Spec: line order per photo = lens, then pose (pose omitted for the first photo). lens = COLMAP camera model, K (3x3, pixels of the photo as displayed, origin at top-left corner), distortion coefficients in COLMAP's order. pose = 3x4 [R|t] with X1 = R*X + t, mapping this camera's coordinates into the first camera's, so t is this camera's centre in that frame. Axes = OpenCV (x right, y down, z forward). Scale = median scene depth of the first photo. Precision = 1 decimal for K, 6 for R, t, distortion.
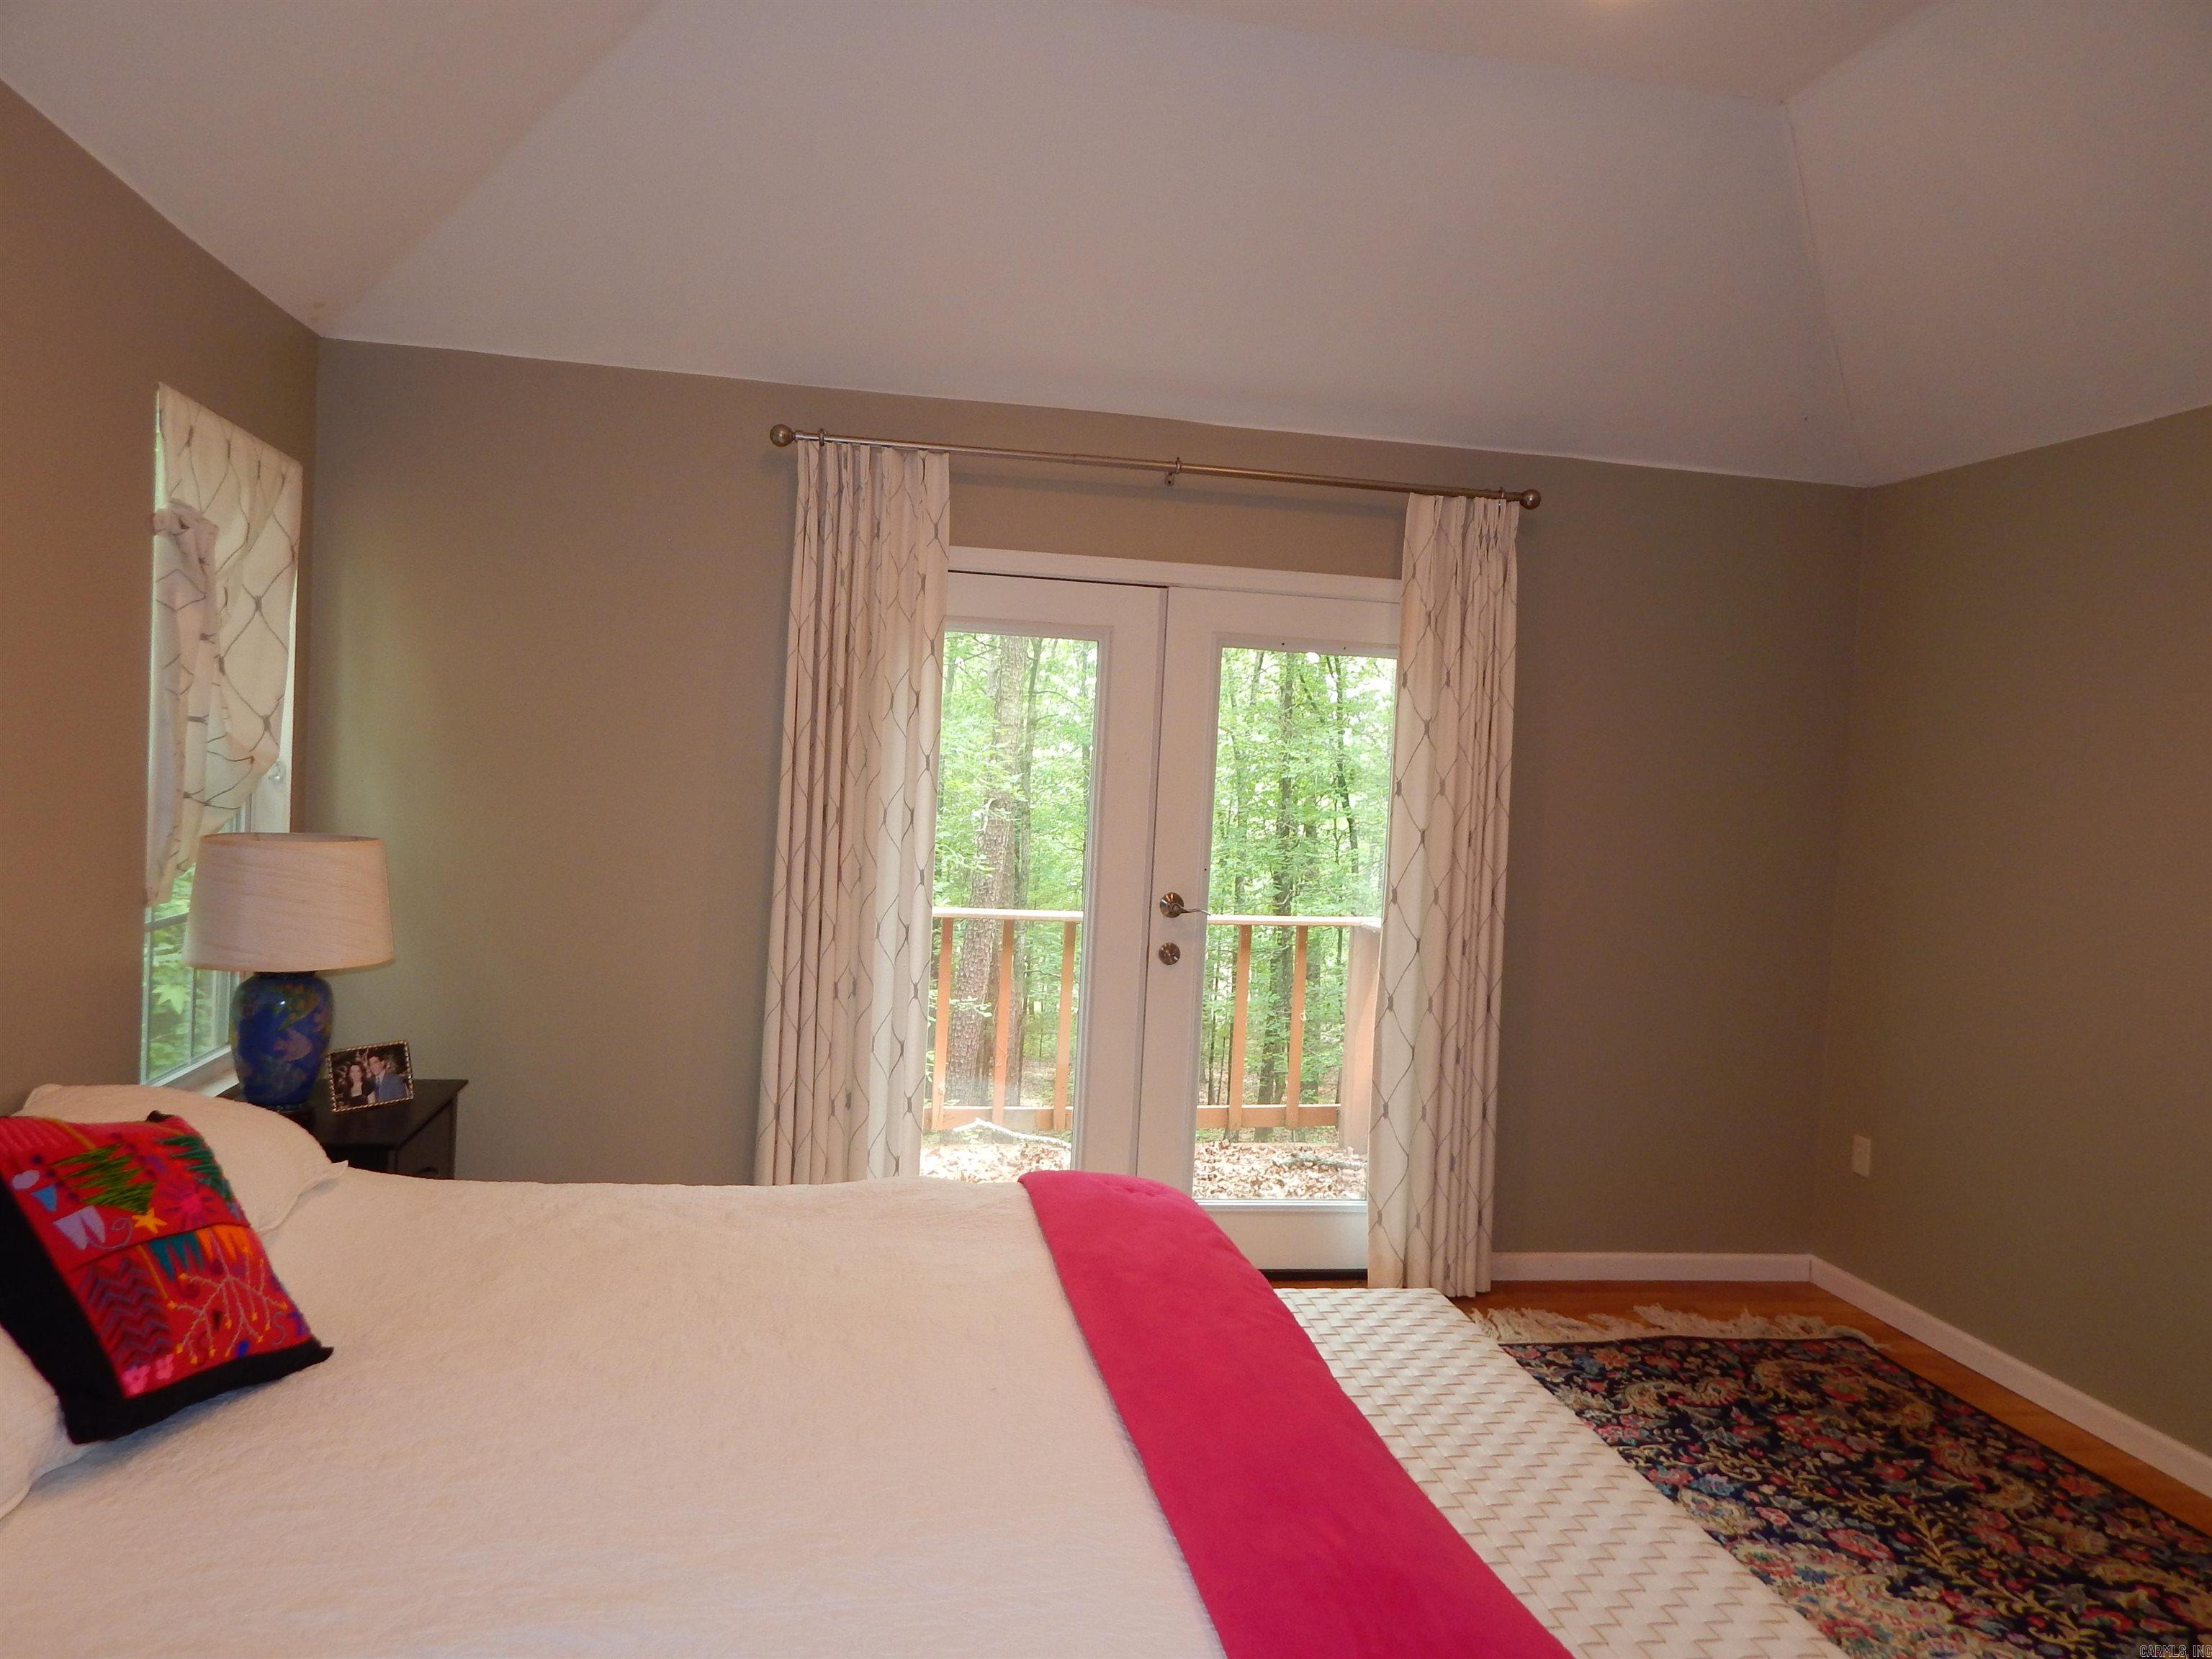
lens RADIAL K [[1494.5, 0, 1098.9], [0, 1494.5, 836.6], [0, 0, 1]] dist [0.023361, -0.022998]
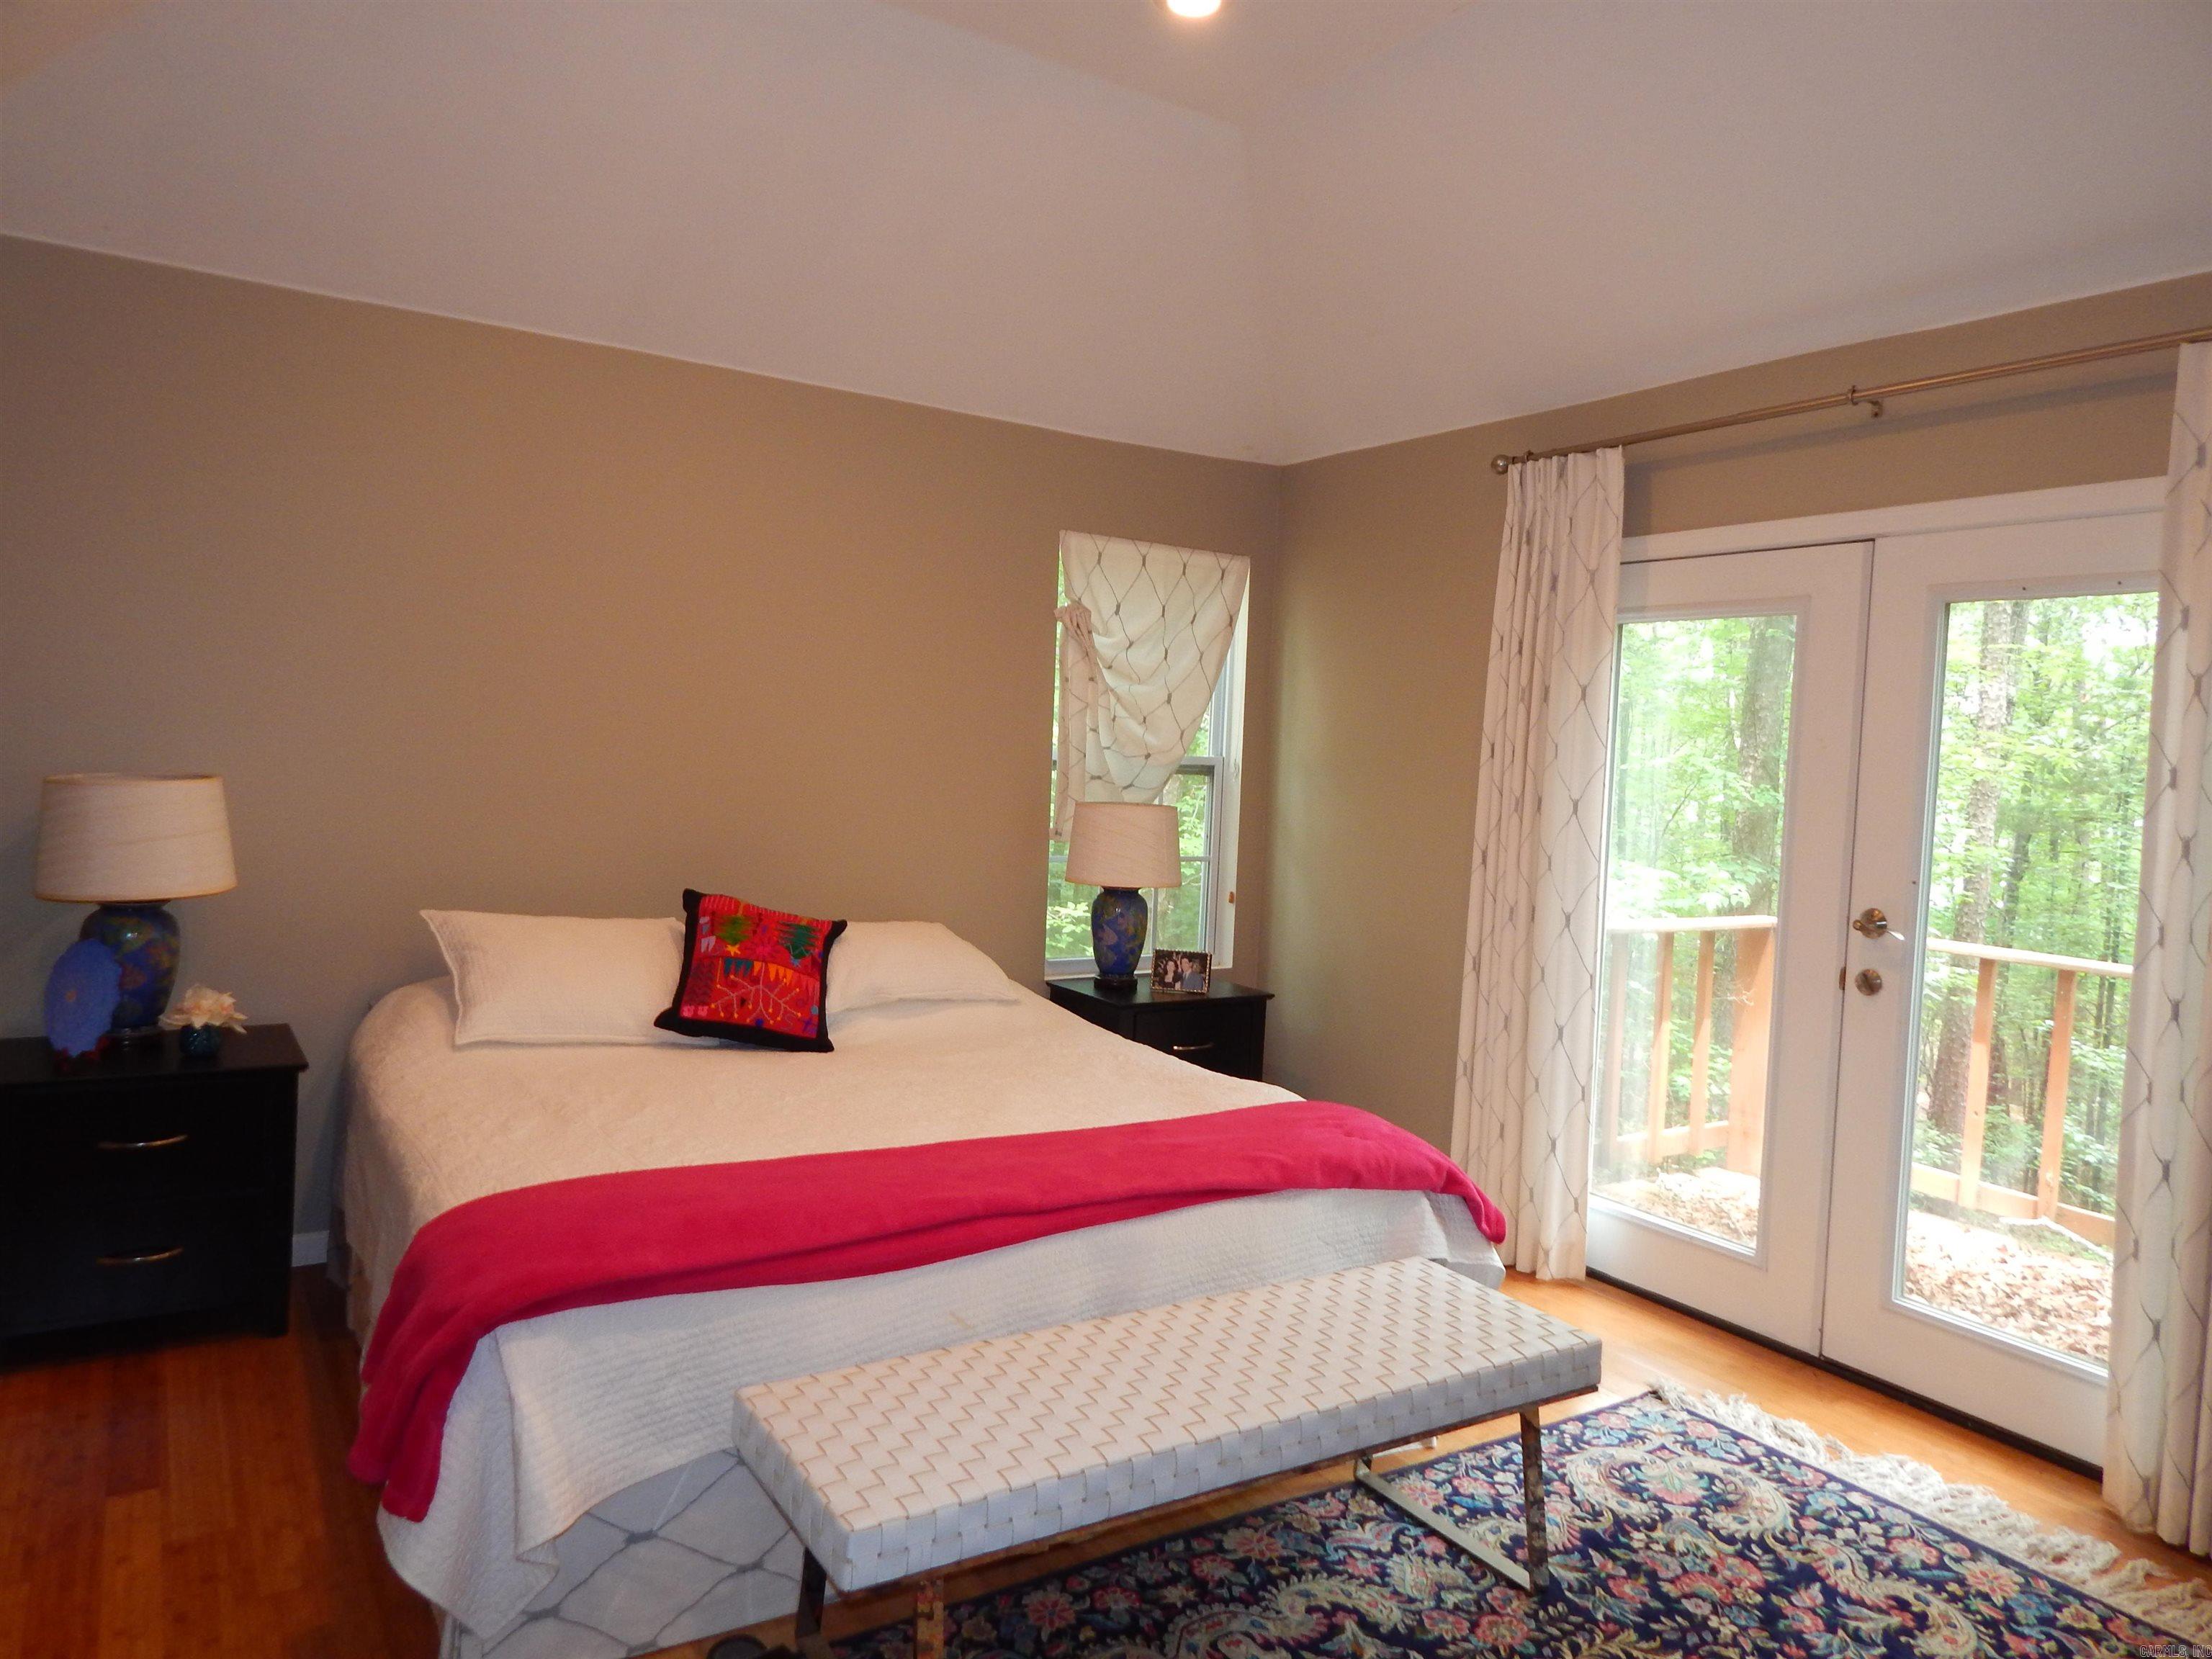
lens RADIAL K [[1494.5, 0, 1105.4], [0, 1494.5, 824.1], [0, 0, 1]] dist [0.023361, -0.022998]
pose [[0.364534, 0.014601, -0.931075, 0.700327], [-0.065847, 0.997778, -0.010133, 0.029417], [0.928859, 0.065002, 0.364686, 0.320568]]
